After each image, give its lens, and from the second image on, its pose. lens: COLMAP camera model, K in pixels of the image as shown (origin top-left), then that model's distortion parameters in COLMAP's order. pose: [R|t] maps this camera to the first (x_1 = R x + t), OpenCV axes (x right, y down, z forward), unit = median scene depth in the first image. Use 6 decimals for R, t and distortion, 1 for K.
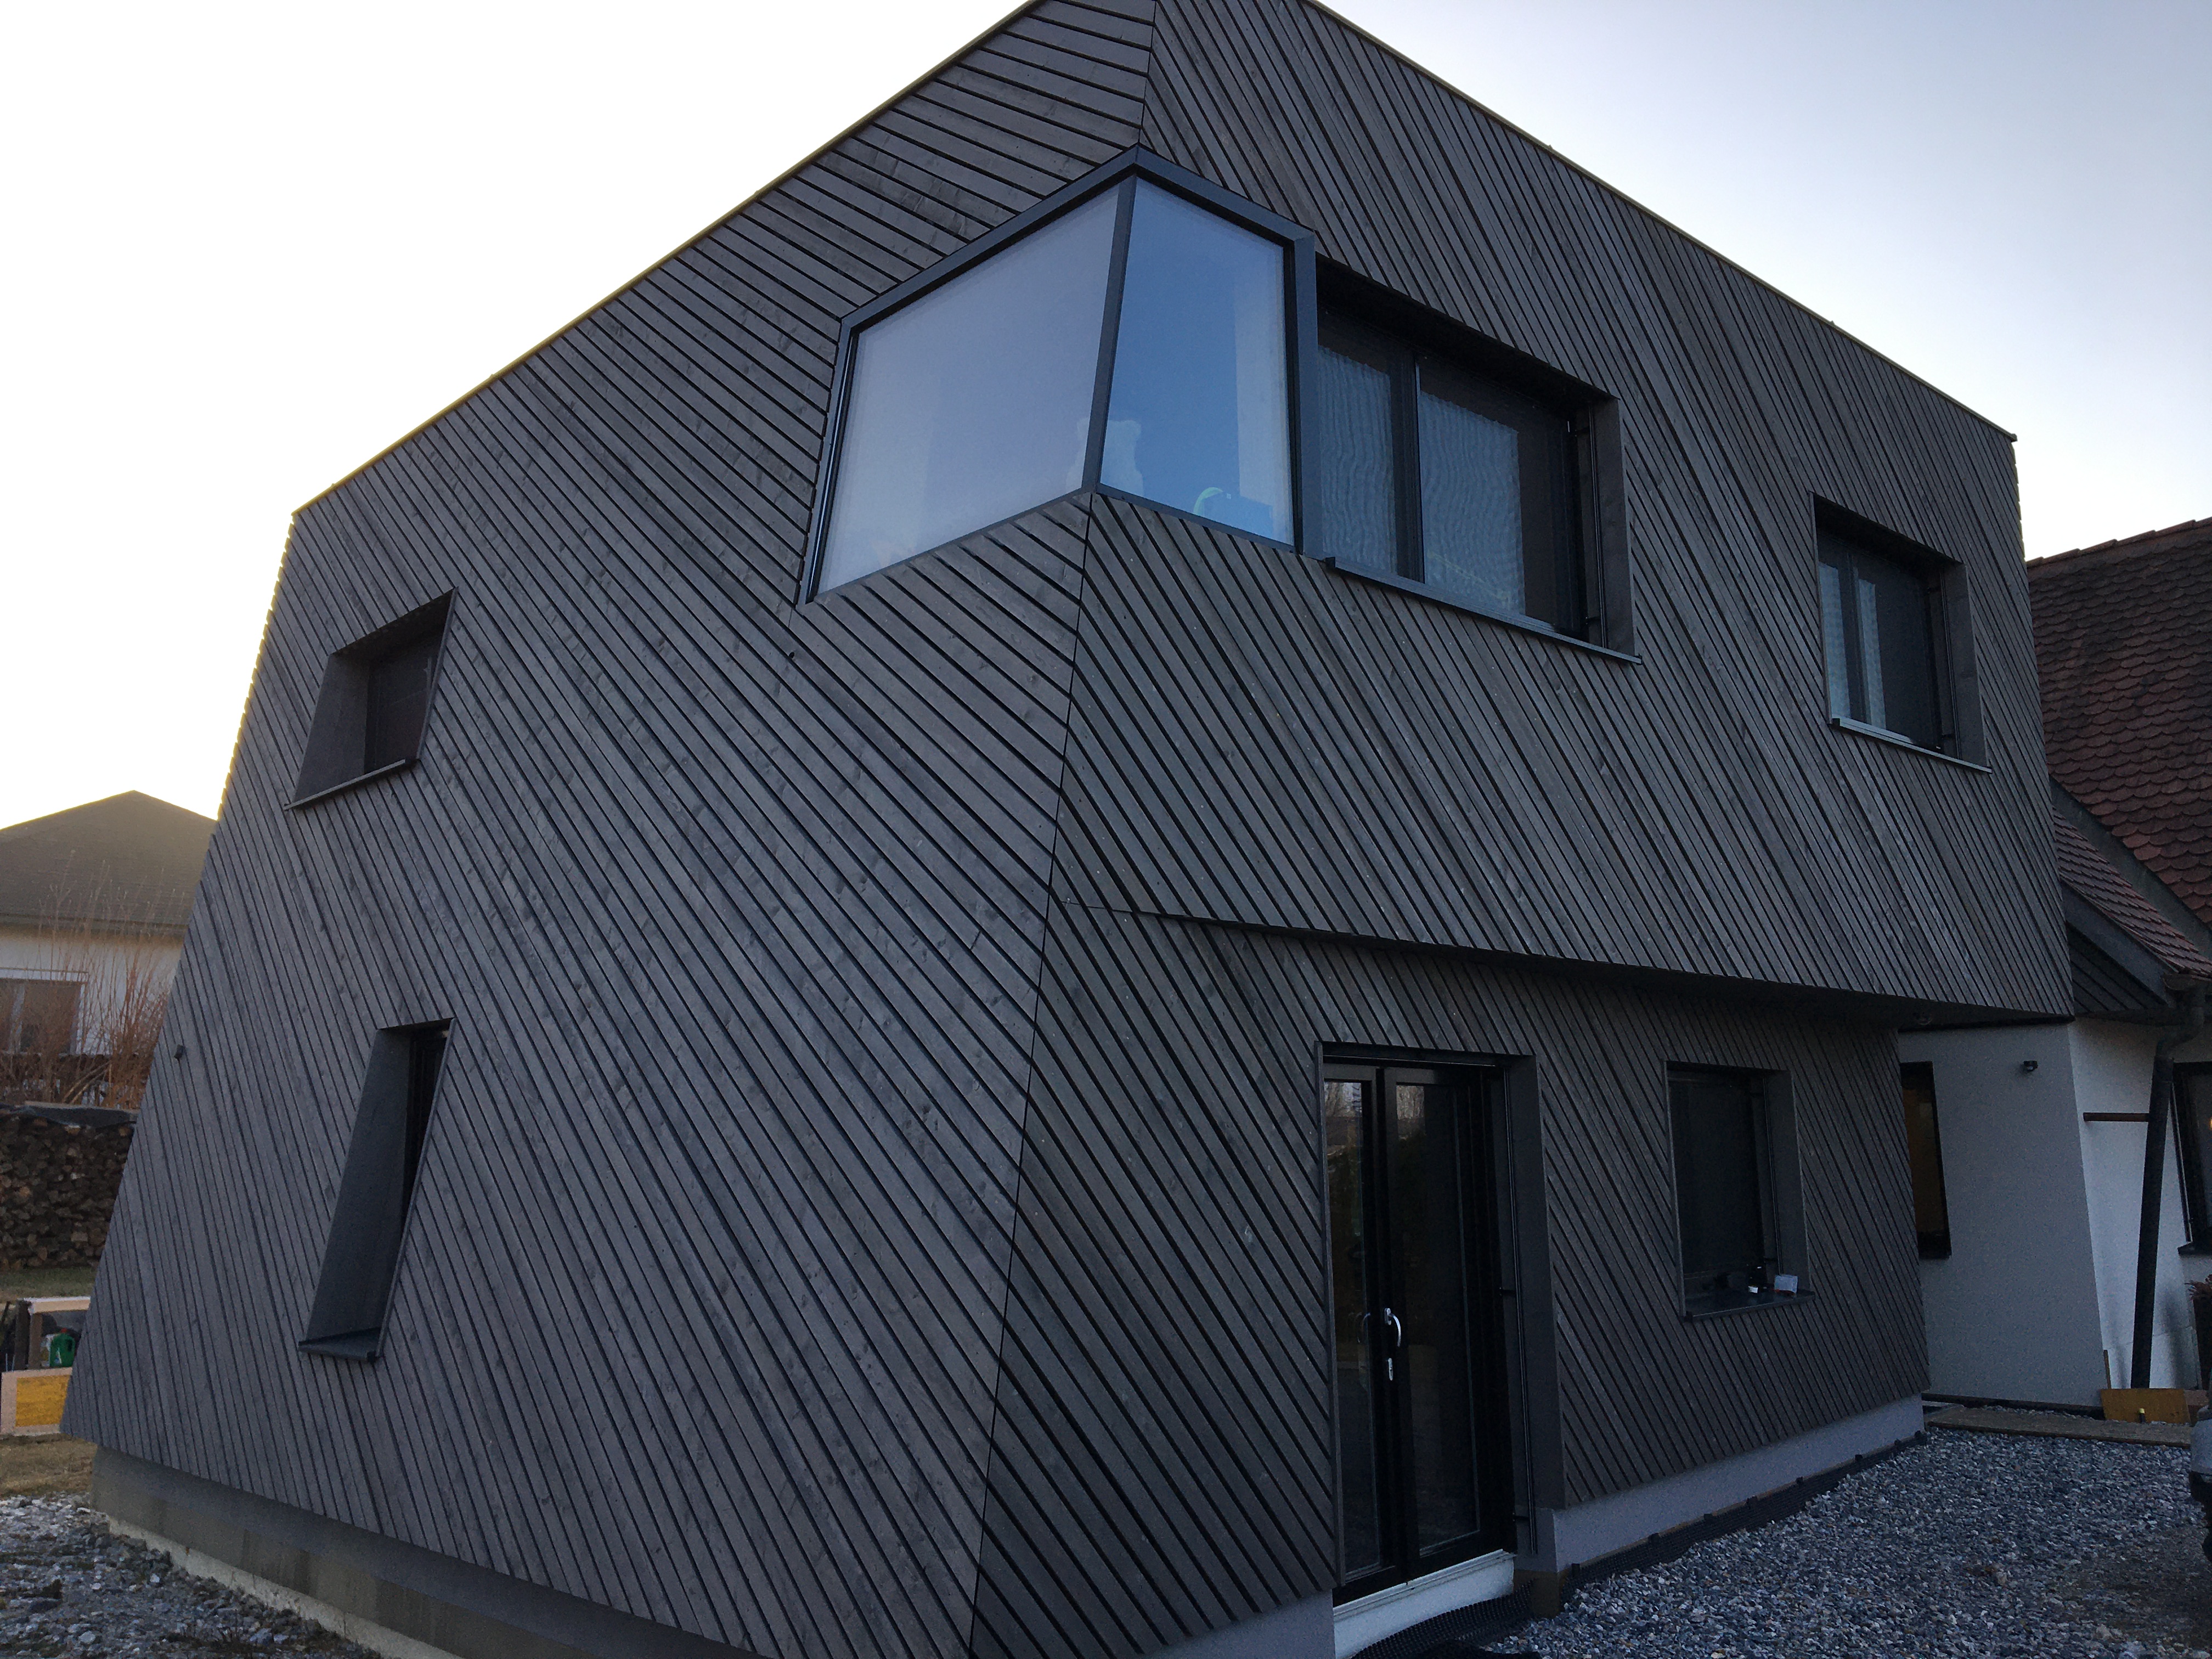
lens RADIAL K [[1922.5, 0, 1106.0], [0, 1922.5, 829.5], [0, 0, 1]] dist [0.152676, -0.209272]
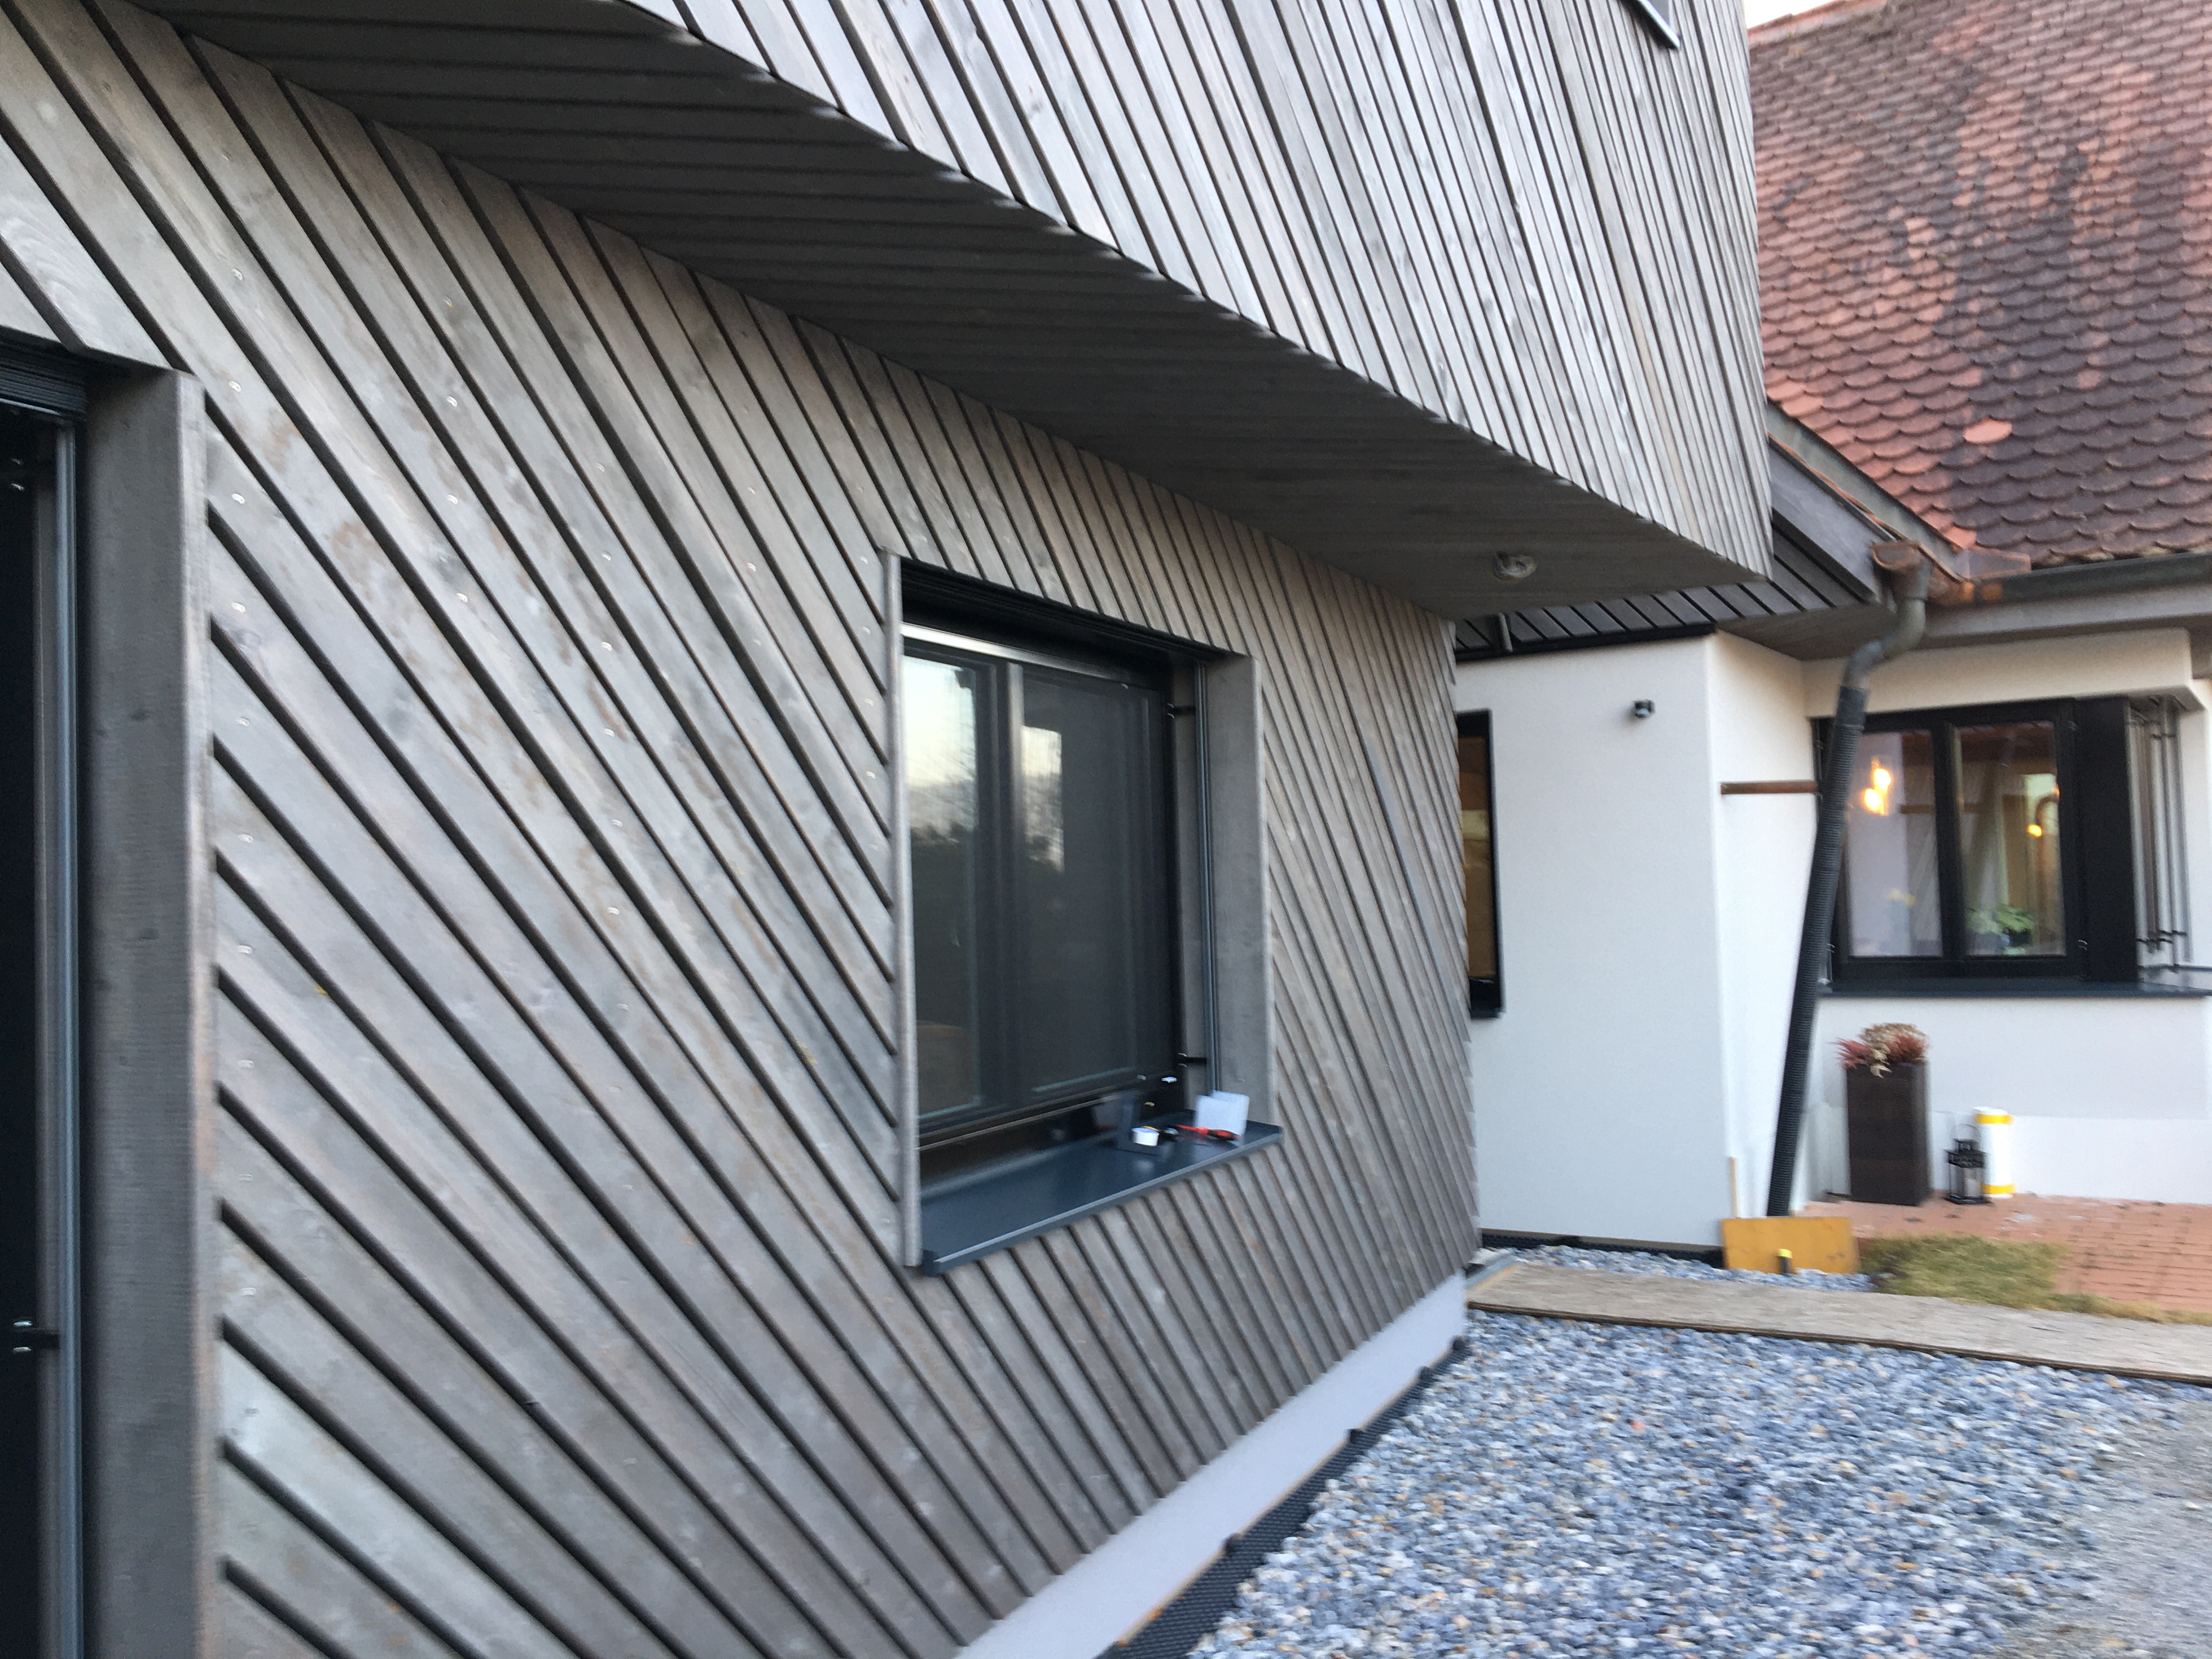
lens RADIAL K [[1922.5, 0, 1106.0], [0, 1922.5, 829.5], [0, 0, 1]] dist [0.152676, -0.209272]
pose [[0.973999, -0.005097, 0.226496, 0.174006], [-0.024407, 0.991568, 0.127271, 0.087064], [-0.225235, -0.129490, 0.965661, 0.461752]]
